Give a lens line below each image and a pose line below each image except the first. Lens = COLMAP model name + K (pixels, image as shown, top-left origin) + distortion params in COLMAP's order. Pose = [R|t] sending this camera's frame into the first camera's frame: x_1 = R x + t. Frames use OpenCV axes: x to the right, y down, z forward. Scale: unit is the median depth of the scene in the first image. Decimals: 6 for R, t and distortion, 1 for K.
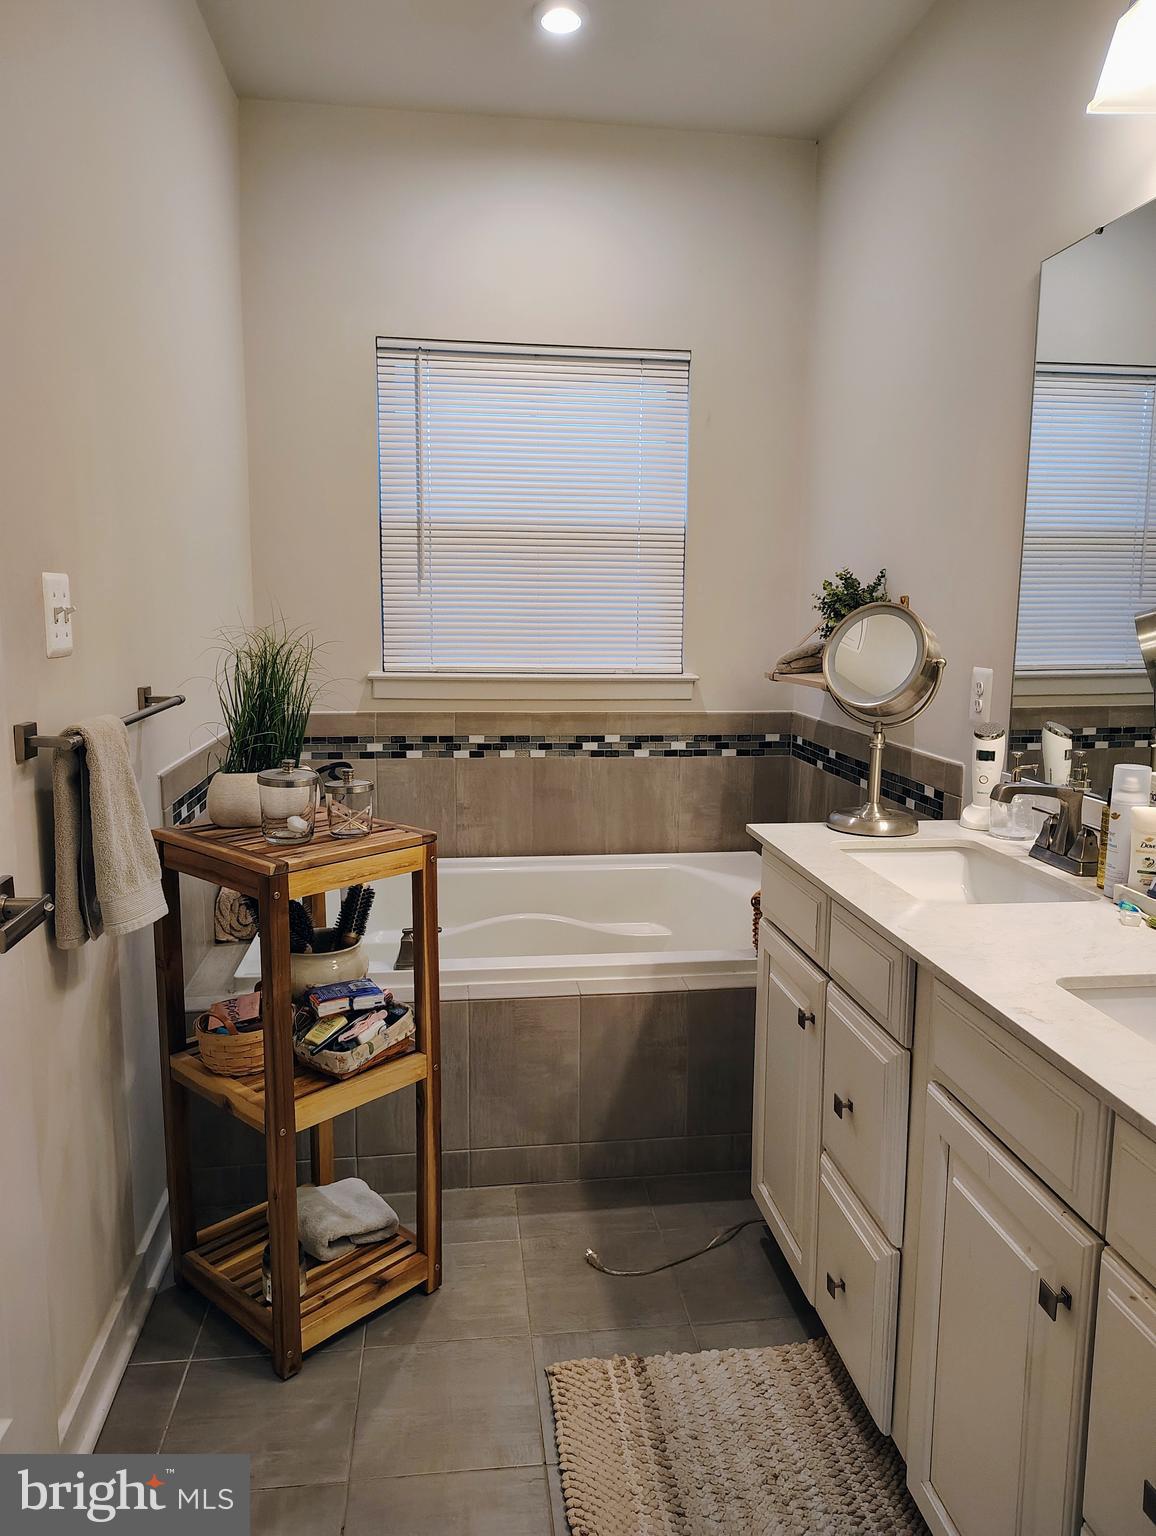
lens RADIAL K [[1078.4, 0, 578.2], [0, 1078.4, 756.3], [0, 0, 1]] dist [0.070827, -0.074321]
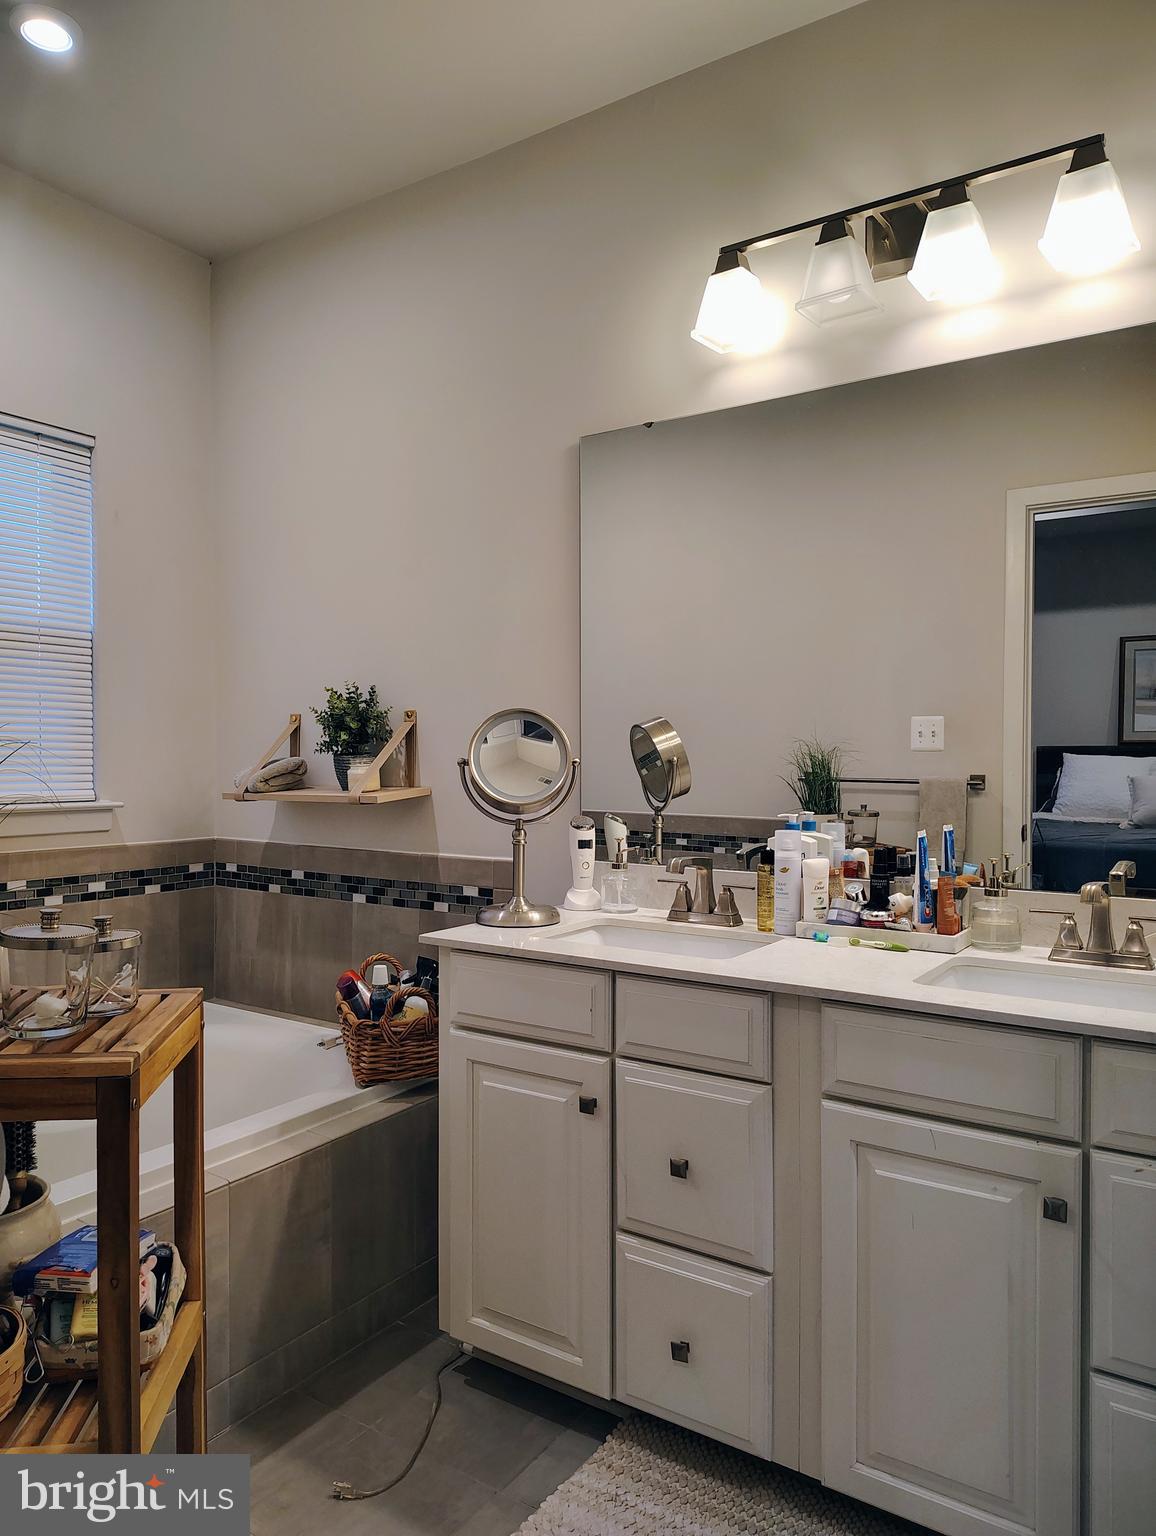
lens RADIAL K [[1059.8, 0, 578.0], [0, 1059.8, 768.0], [0, 0, 1]] dist [0.074144, -0.073601]
pose [[0.655124, -0.014088, 0.755390, -0.301352], [0.108068, 0.991293, -0.075236, 0.001897], [-0.747753, 0.130922, 0.650942, 0.172031]]
